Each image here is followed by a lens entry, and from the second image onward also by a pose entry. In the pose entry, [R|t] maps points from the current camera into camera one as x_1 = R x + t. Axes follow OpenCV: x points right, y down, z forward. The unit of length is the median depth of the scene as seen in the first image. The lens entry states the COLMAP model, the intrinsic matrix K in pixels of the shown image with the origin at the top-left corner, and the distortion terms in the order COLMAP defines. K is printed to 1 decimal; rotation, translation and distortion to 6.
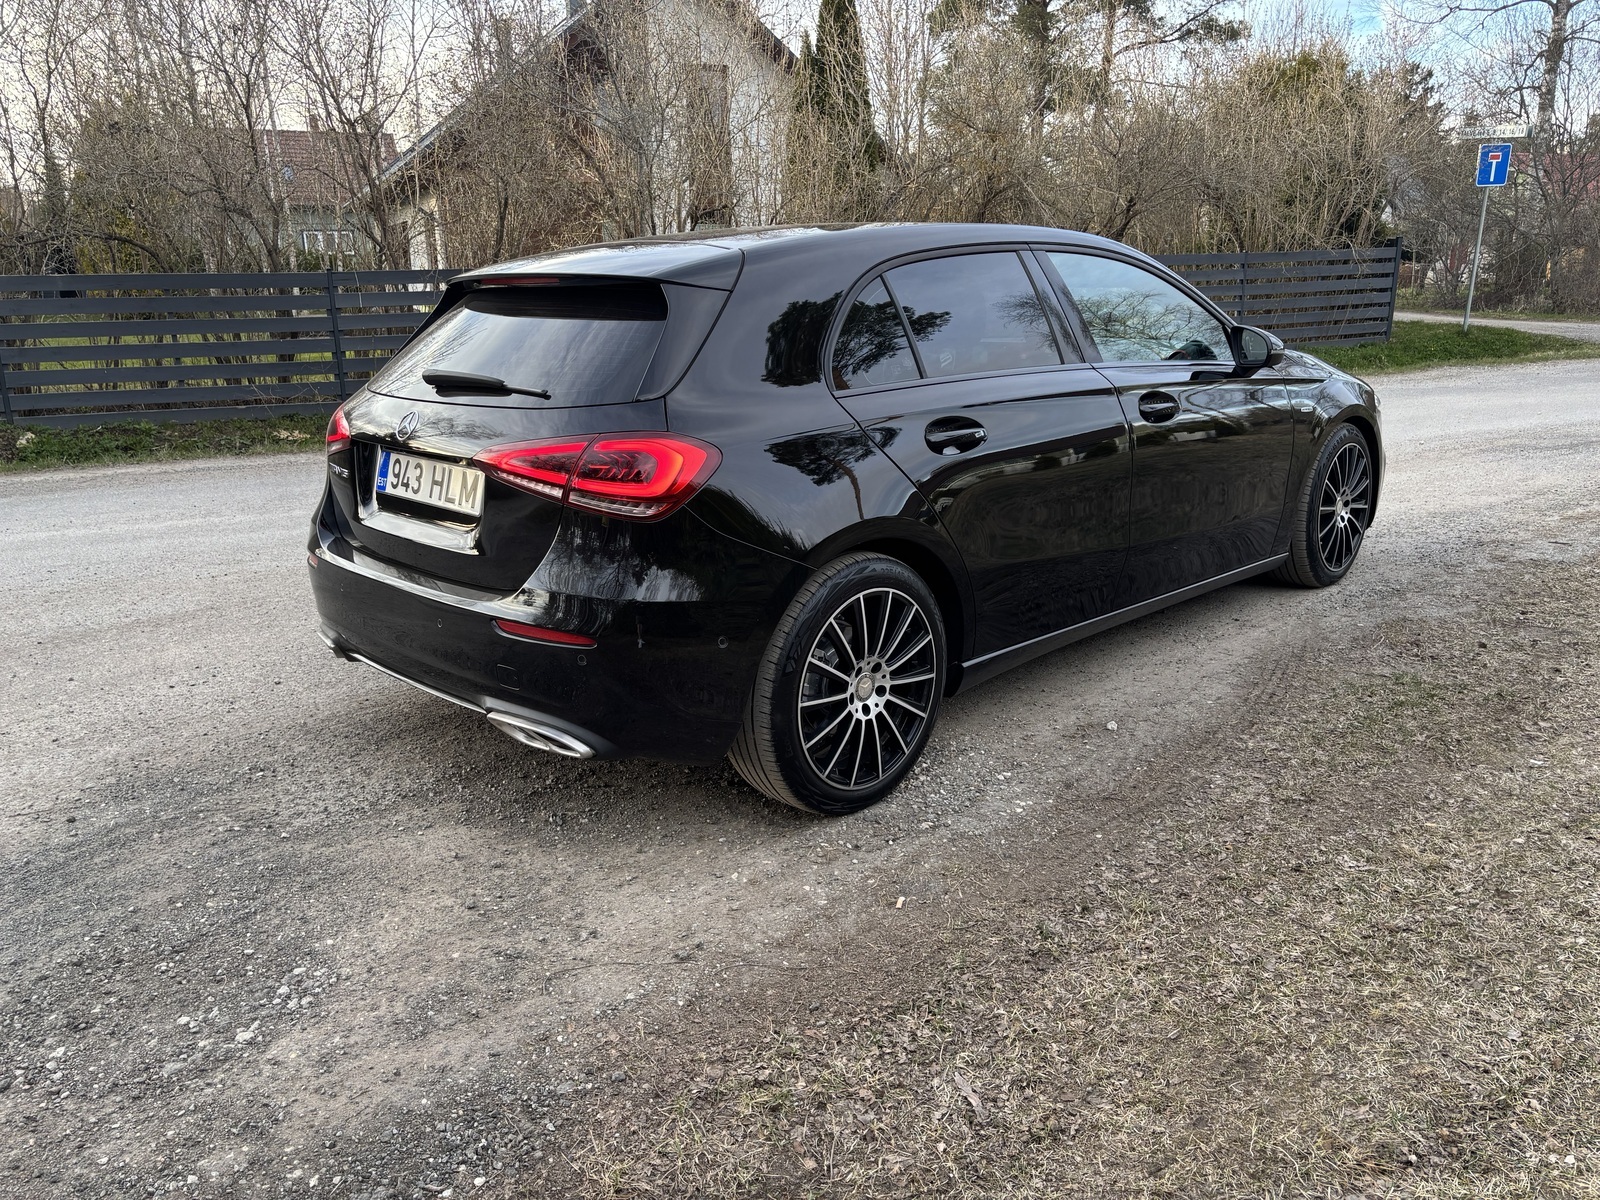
lens RADIAL K [[1218.0, 0, 800.0], [0, 1218.0, 600.0], [0, 0, 1]] dist [-0.004597, -0.004050]
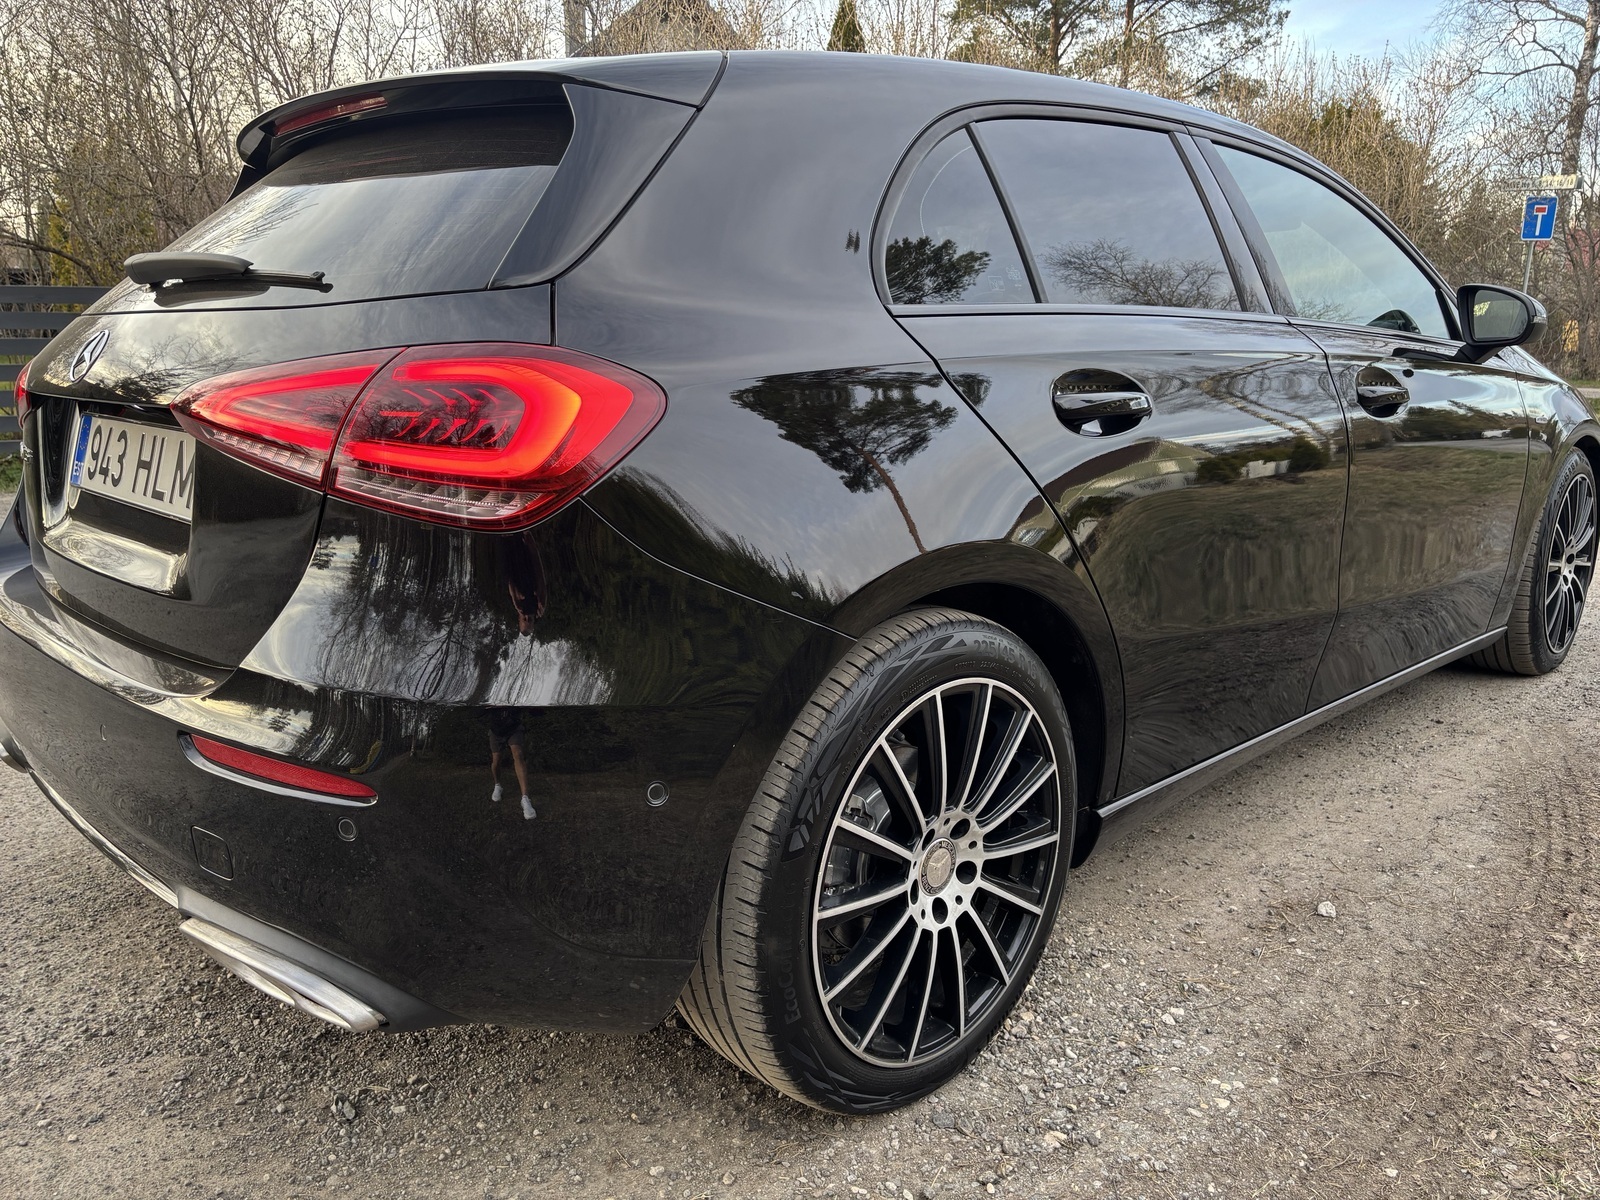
lens RADIAL K [[1214.6, 0, 794.3], [0, 1214.6, 572.4], [0, 0, 1]] dist [0.050056, -0.000487]
pose [[0.999802, 0.019919, -0.000351, -0.010933], [-0.019891, 0.997102, -0.073430, -0.014751], [-0.001113, 0.073423, 0.997300, 0.463802]]
